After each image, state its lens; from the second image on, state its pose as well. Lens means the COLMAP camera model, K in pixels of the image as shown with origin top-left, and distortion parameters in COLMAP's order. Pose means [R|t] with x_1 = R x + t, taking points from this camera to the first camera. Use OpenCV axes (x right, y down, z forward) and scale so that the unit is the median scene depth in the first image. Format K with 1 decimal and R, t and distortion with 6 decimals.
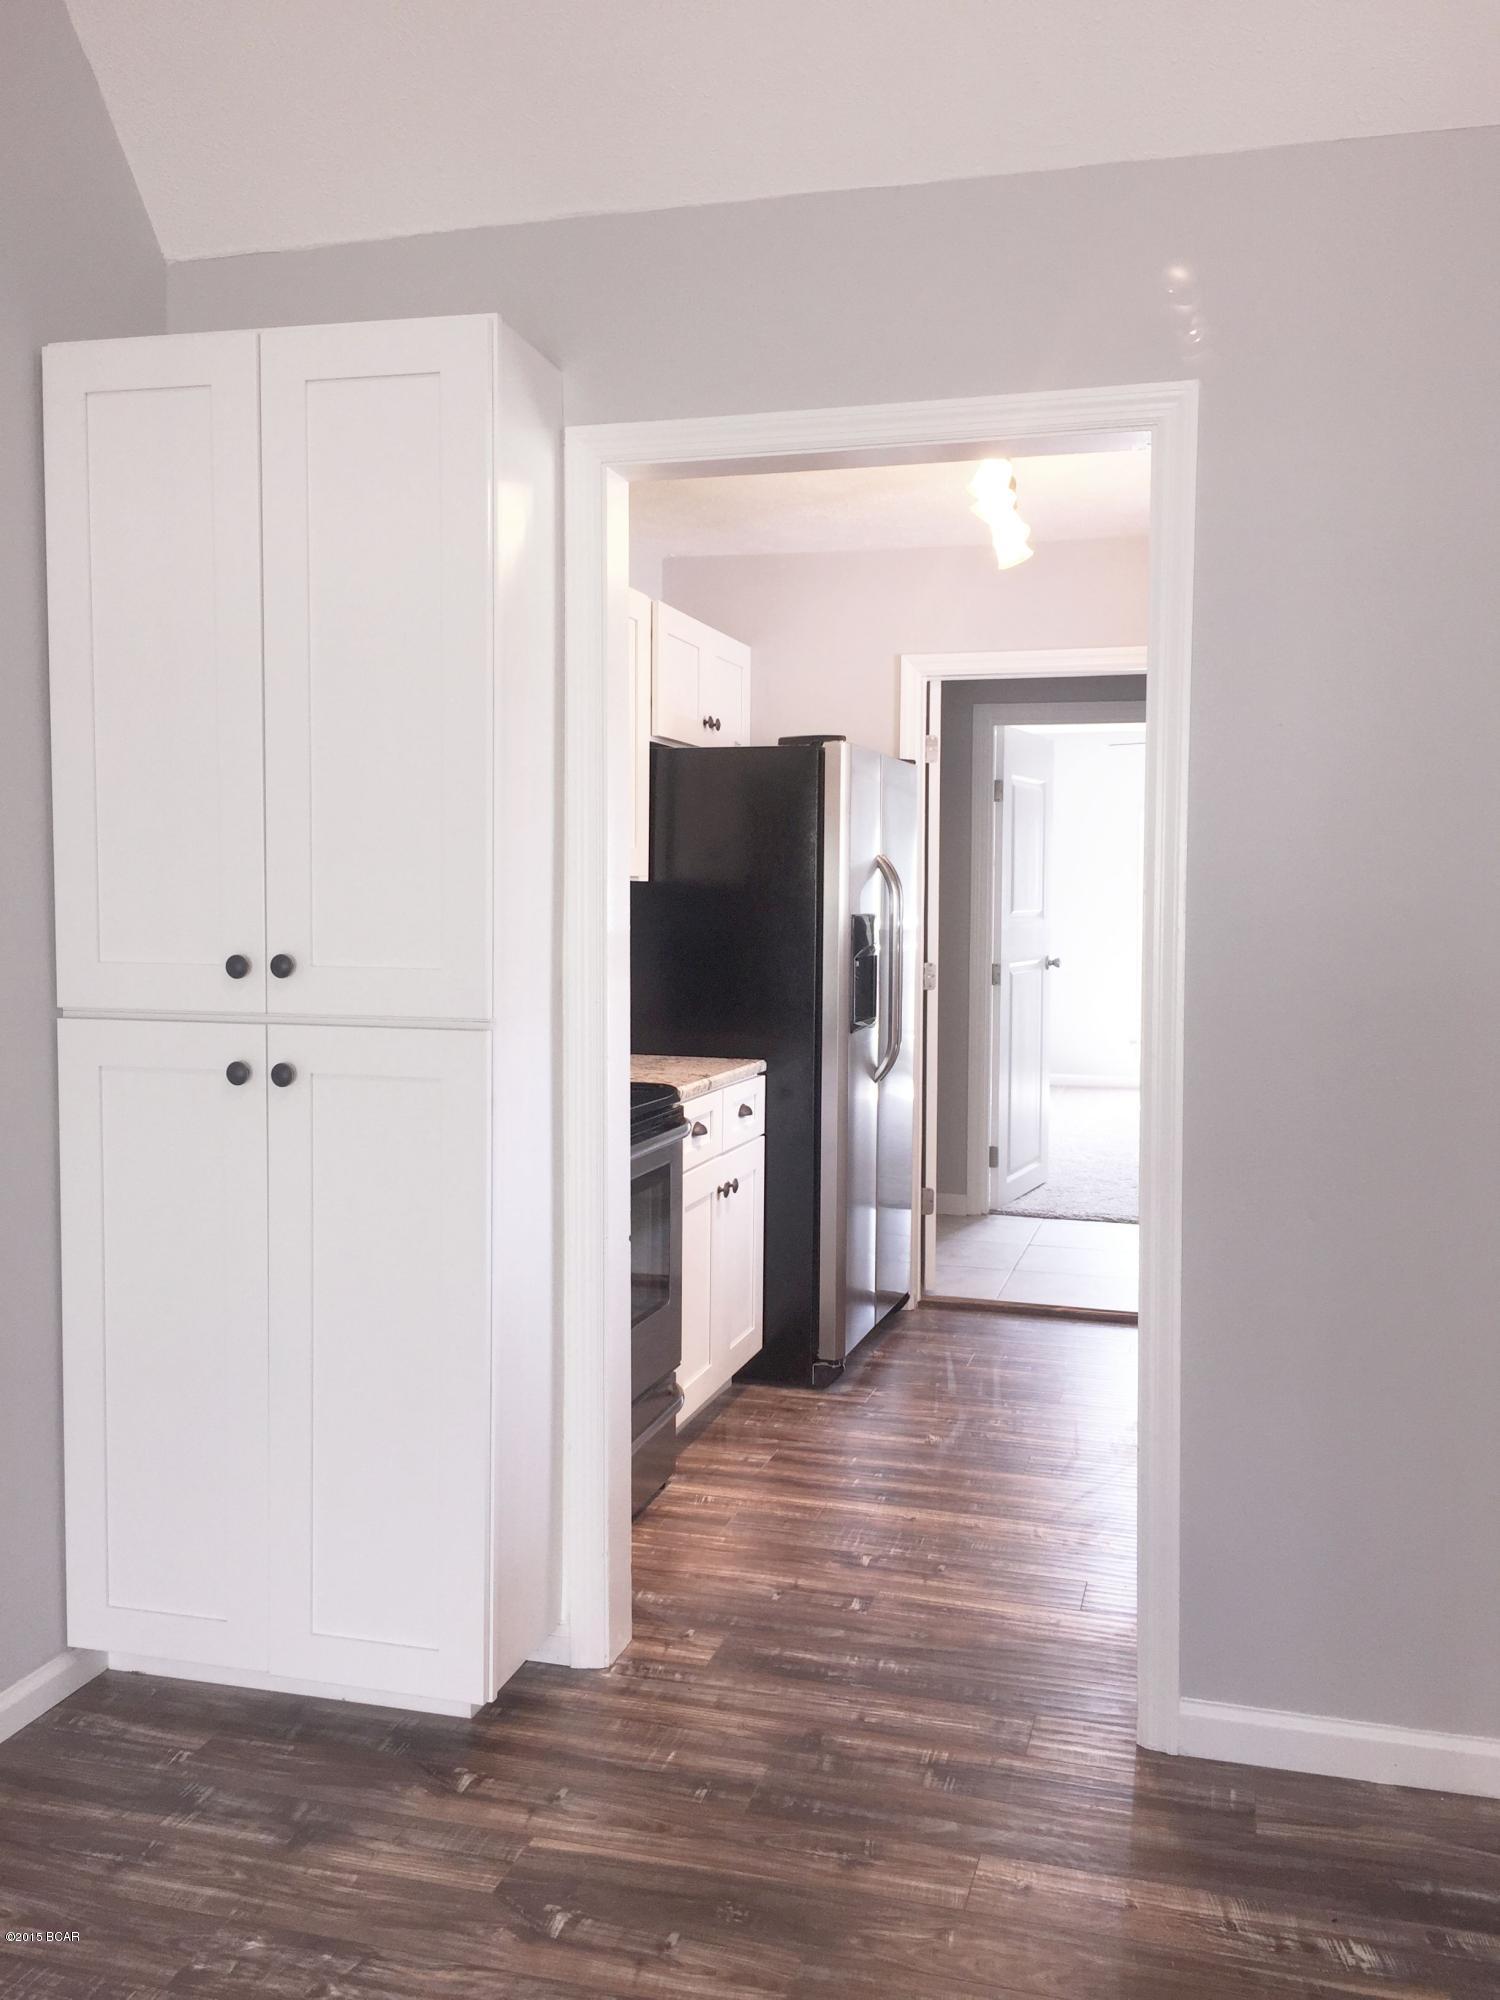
lens RADIAL K [[1714.5, 0, 760.3], [0, 1714.5, 965.5], [0, 0, 1]] dist [0.082407, -0.118080]
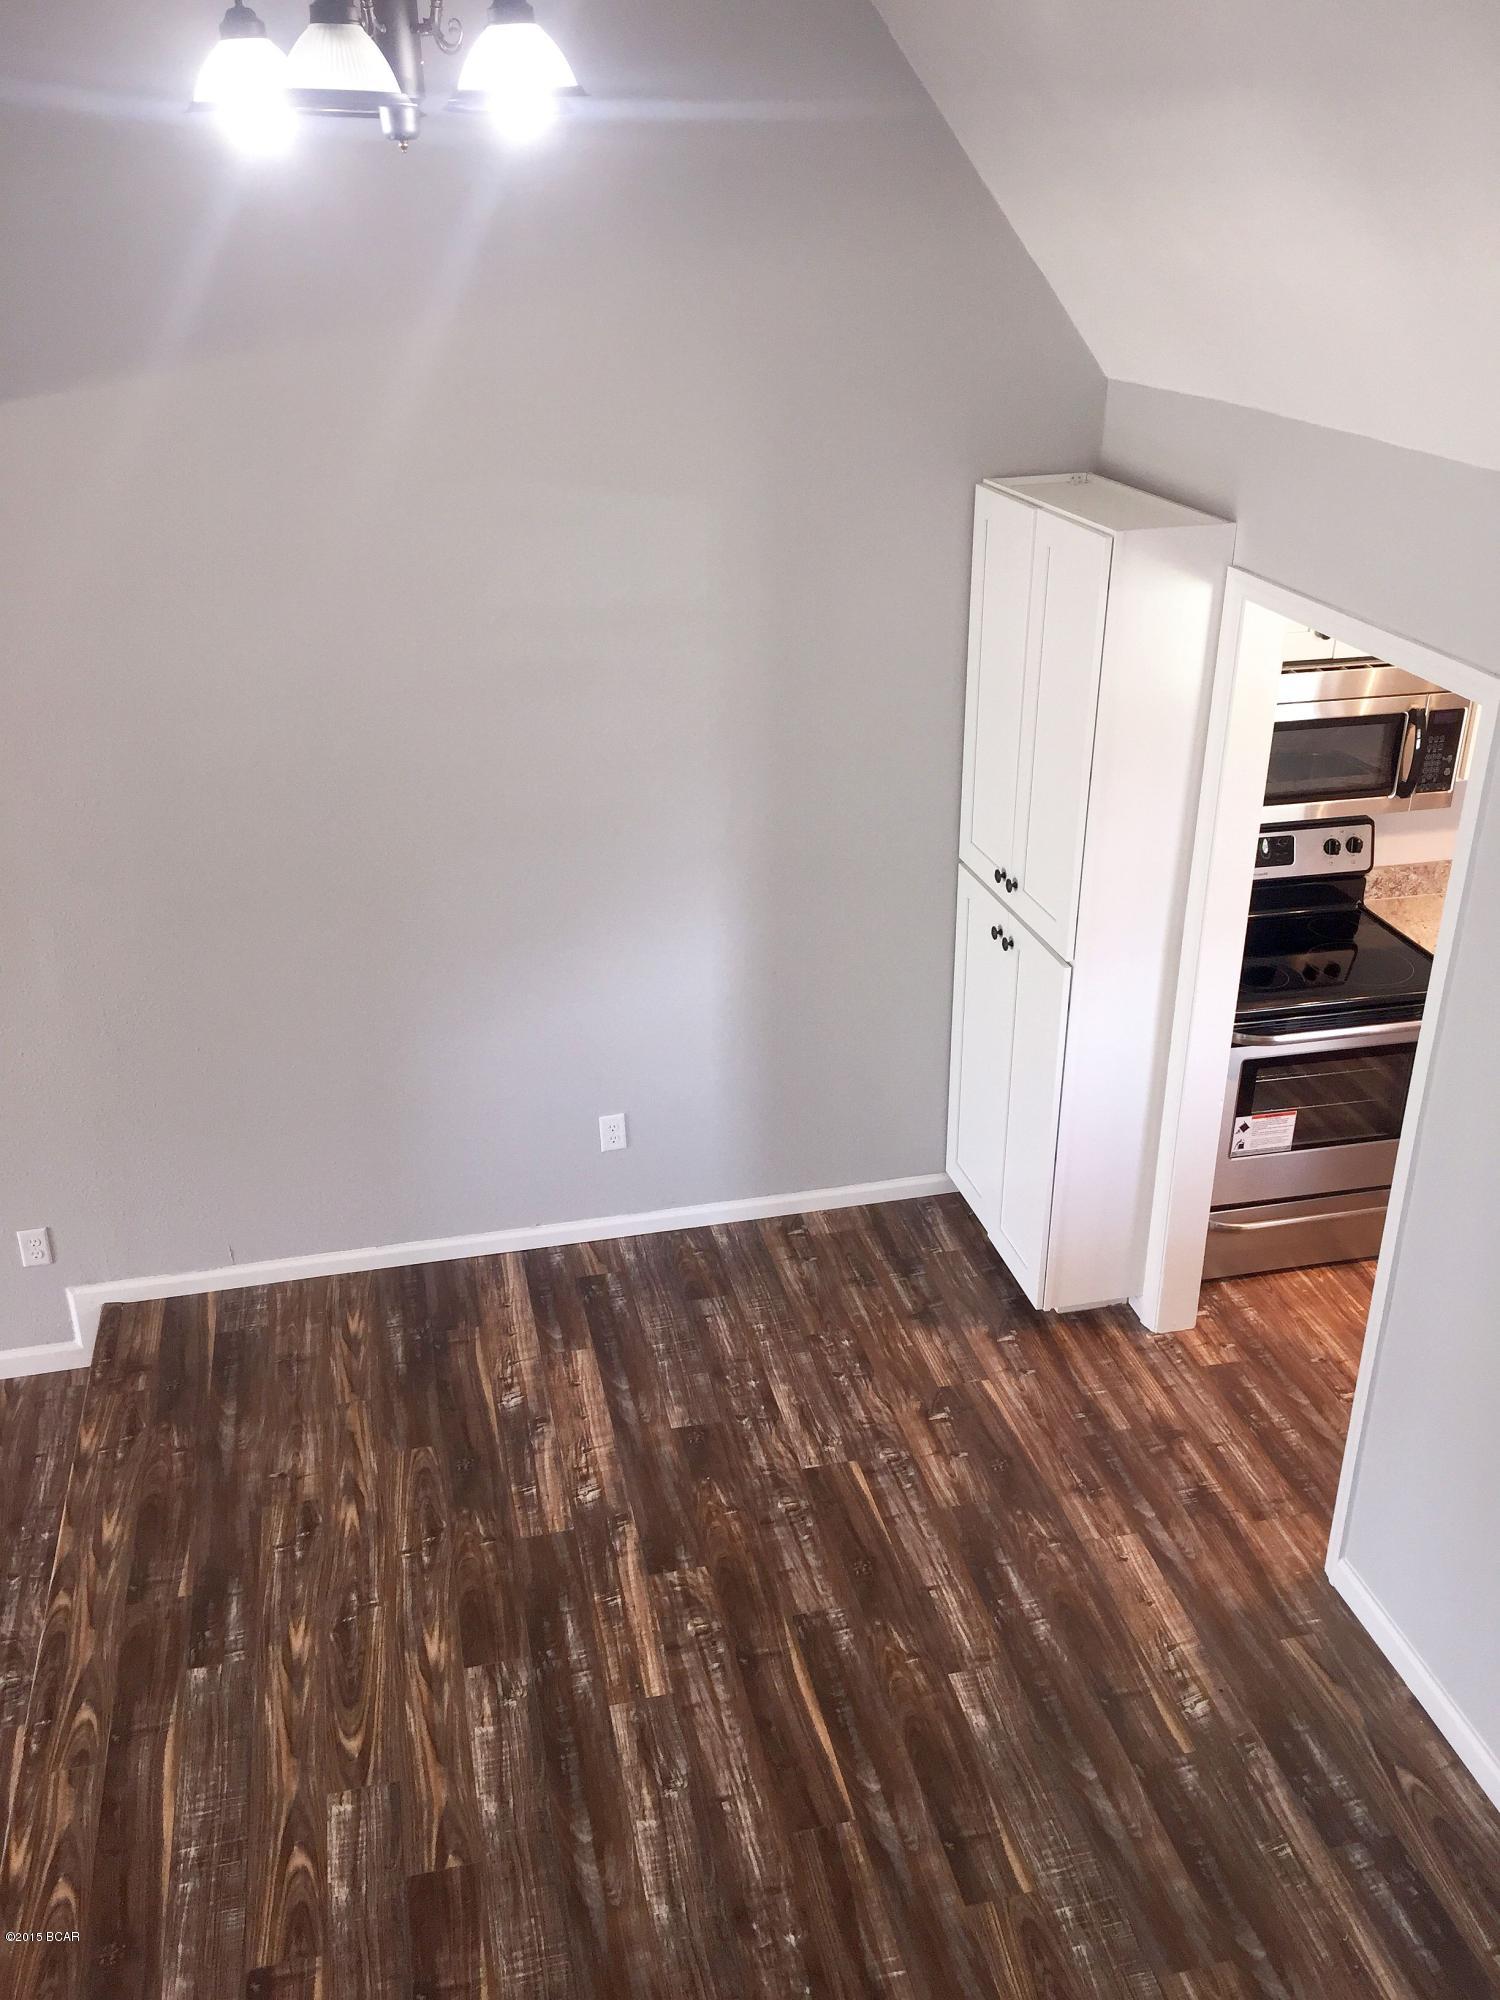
lens RADIAL K [[1714.5, 0, 756.6], [0, 1714.5, 1007.6], [0, 0, 1]] dist [0.082407, -0.118080]
pose [[0.482514, 0.380062, -0.789134, 0.584079], [-0.033496, 0.908301, 0.416974, -0.349539], [0.875247, -0.174763, 0.450999, -0.001079]]
